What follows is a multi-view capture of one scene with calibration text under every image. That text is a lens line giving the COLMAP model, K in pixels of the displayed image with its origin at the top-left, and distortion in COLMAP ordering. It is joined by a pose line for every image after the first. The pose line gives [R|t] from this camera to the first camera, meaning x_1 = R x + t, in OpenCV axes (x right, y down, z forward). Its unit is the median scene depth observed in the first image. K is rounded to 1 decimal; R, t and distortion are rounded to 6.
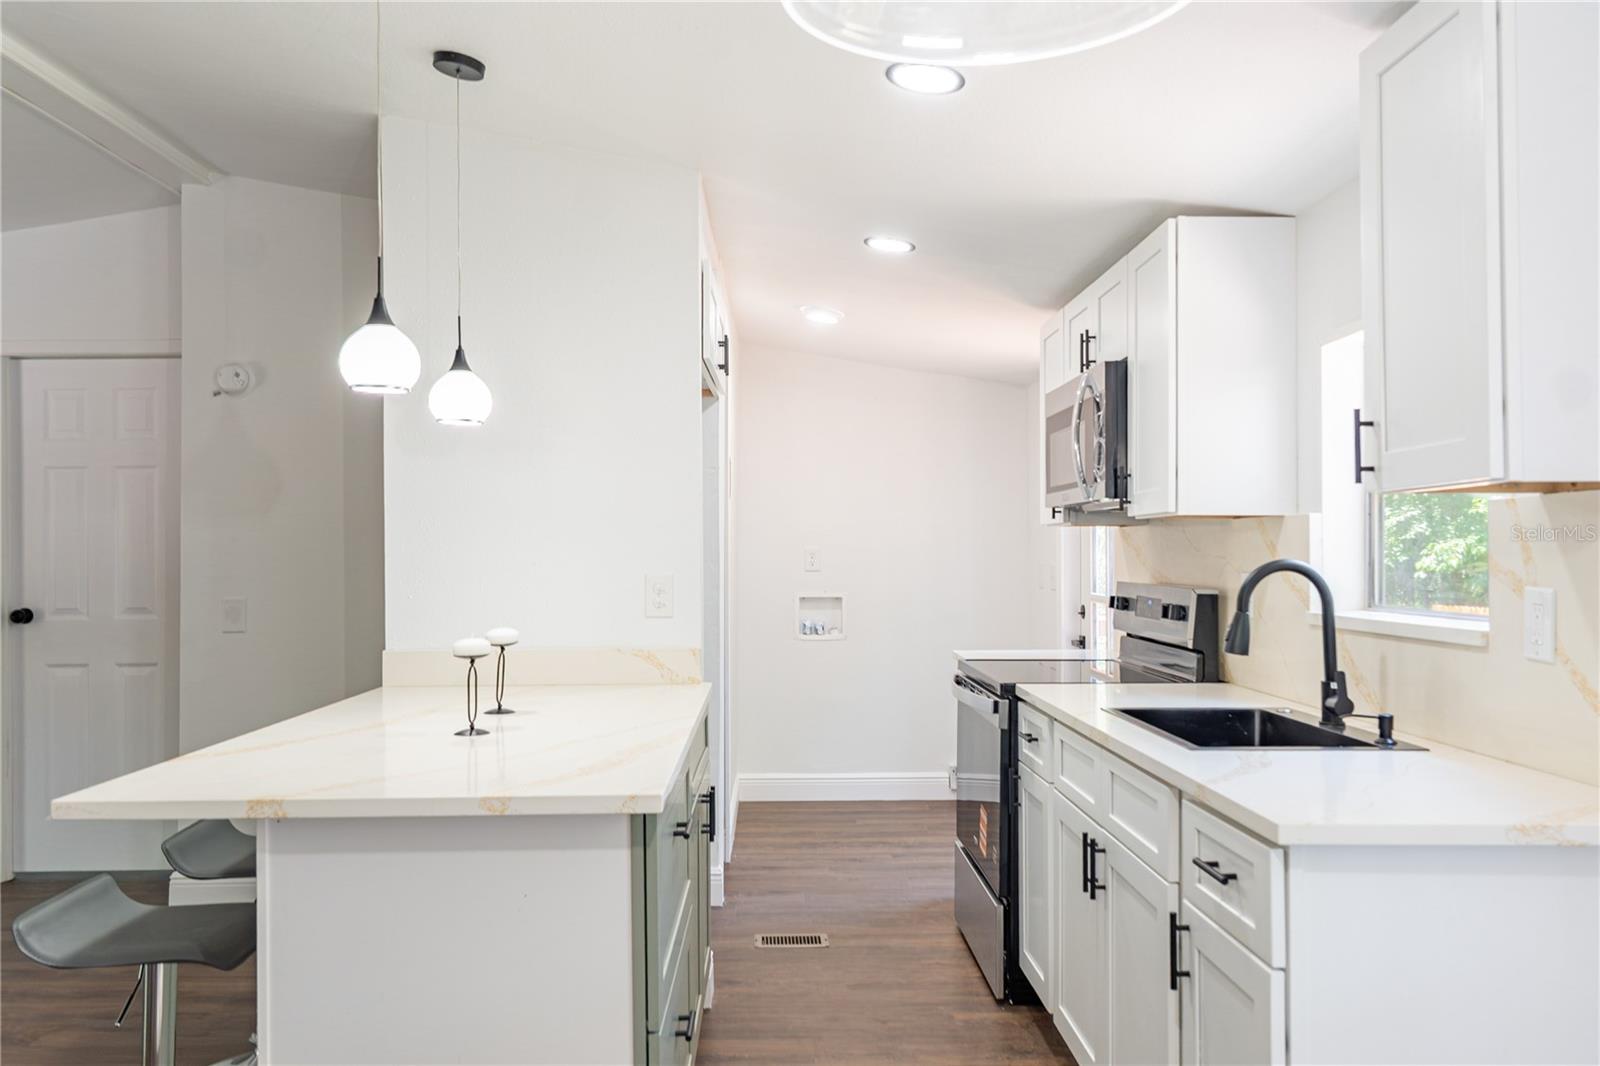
lens RADIAL K [[1240.7, 0, 809.9], [0, 1240.7, 534.5], [0, 0, 1]] dist [0.007640, 0.012531]
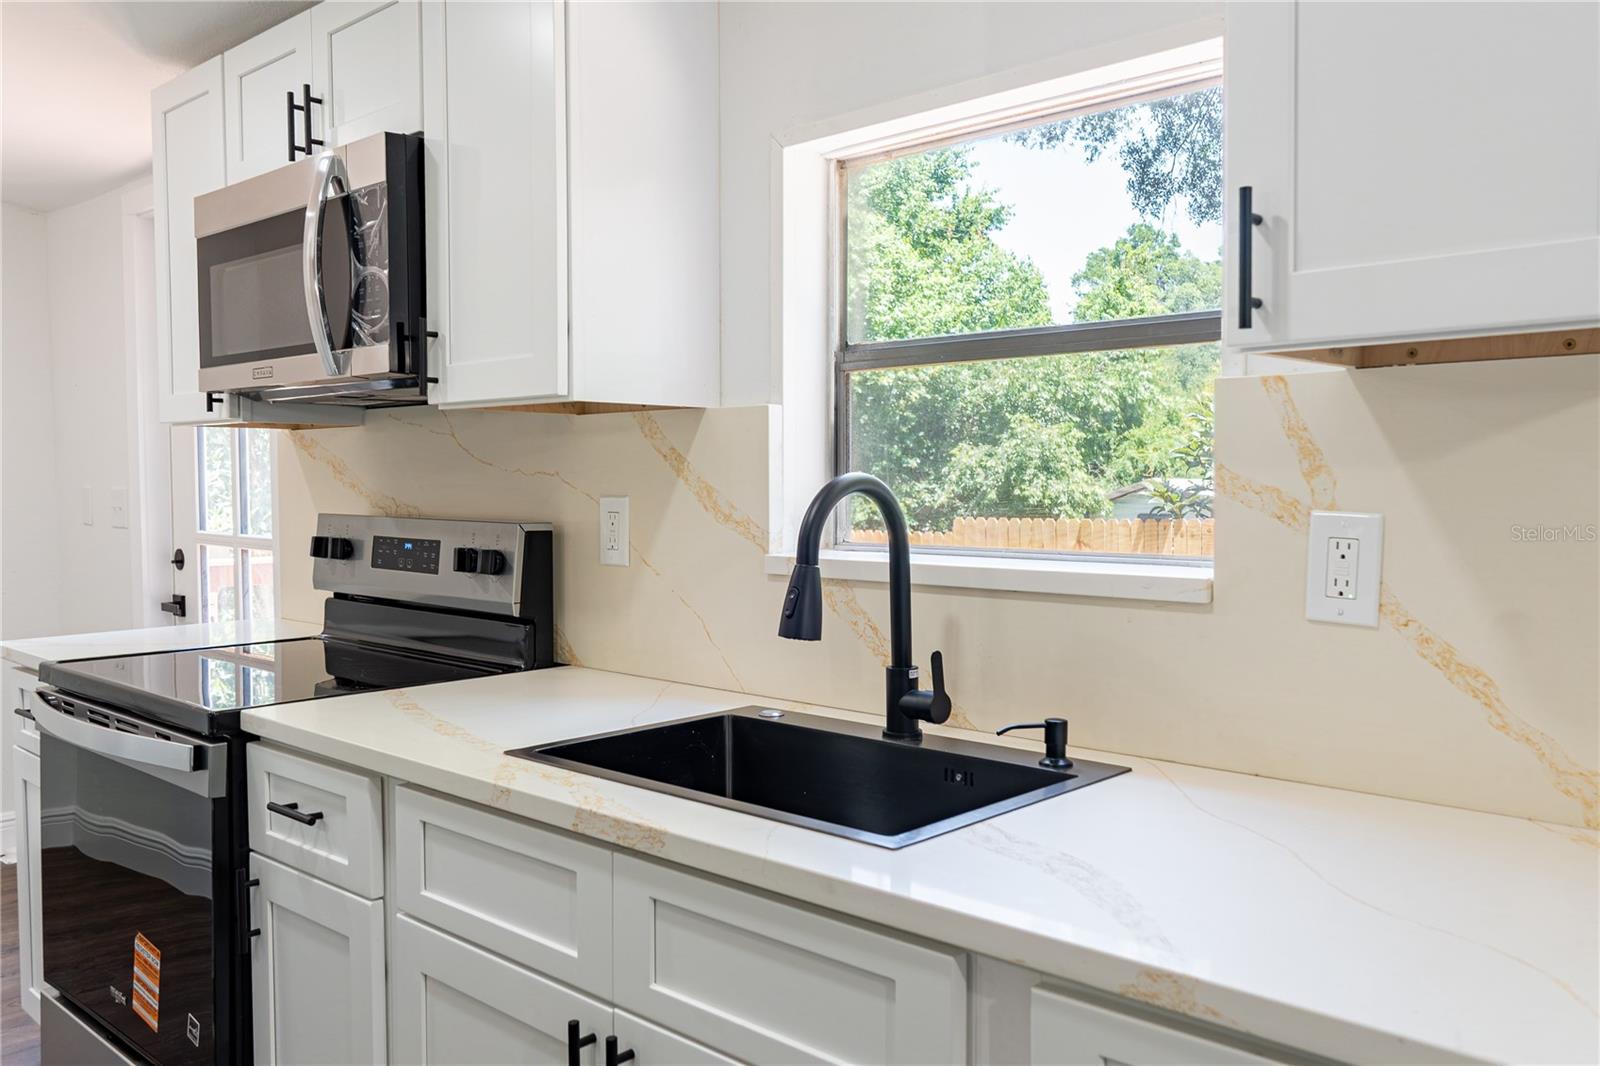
lens RADIAL K [[1283.3, 0, 820.9], [0, 1283.3, 531.3], [0, 0, 1]] dist [0.002305, 0.004574]
pose [[0.696818, -0.033716, 0.716455, -0.057543], [-0.008093, 0.998461, 0.054859, 0.011219], [-0.717202, -0.044025, 0.695473, 0.463515]]
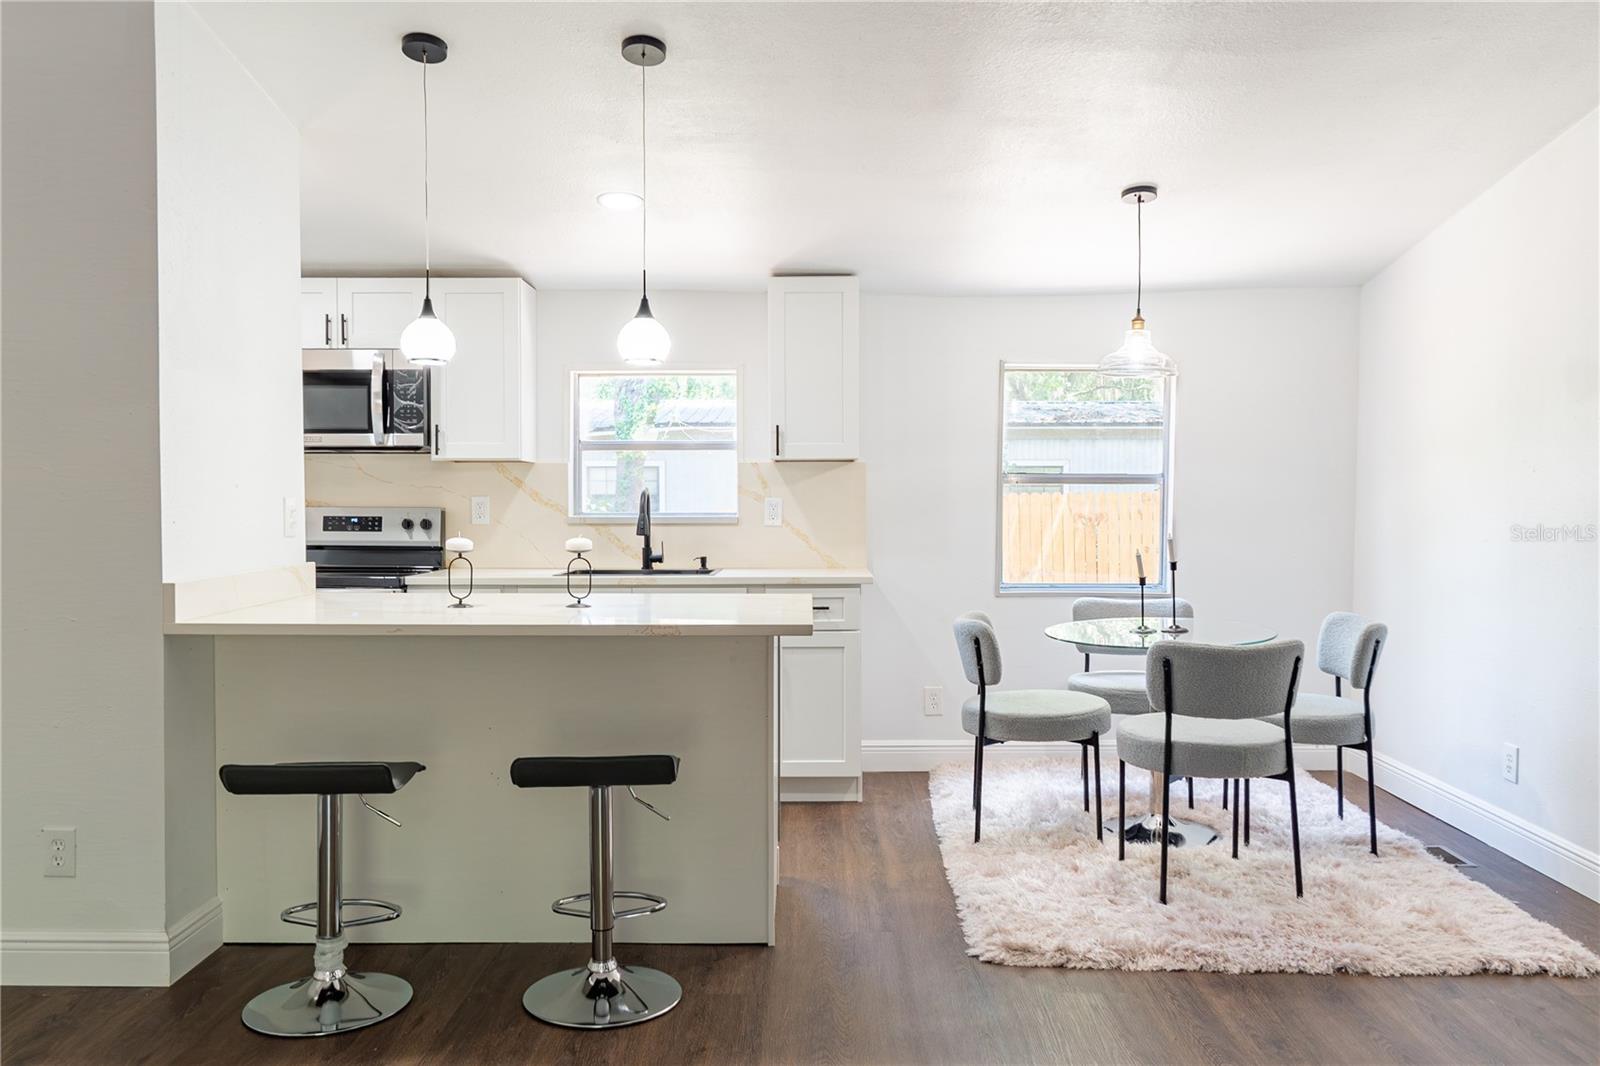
lens RADIAL K [[1224.8, 0, 800.0], [0, 1224.8, 533.0], [0, 0, 1]] dist [-0.004128, -0.001094]
pose [[0.048021, -0.027336, 0.998472, -1.245109], [-0.015710, 0.999481, 0.028119, 0.027513], [-0.998723, -0.017036, 0.047567, 0.523904]]
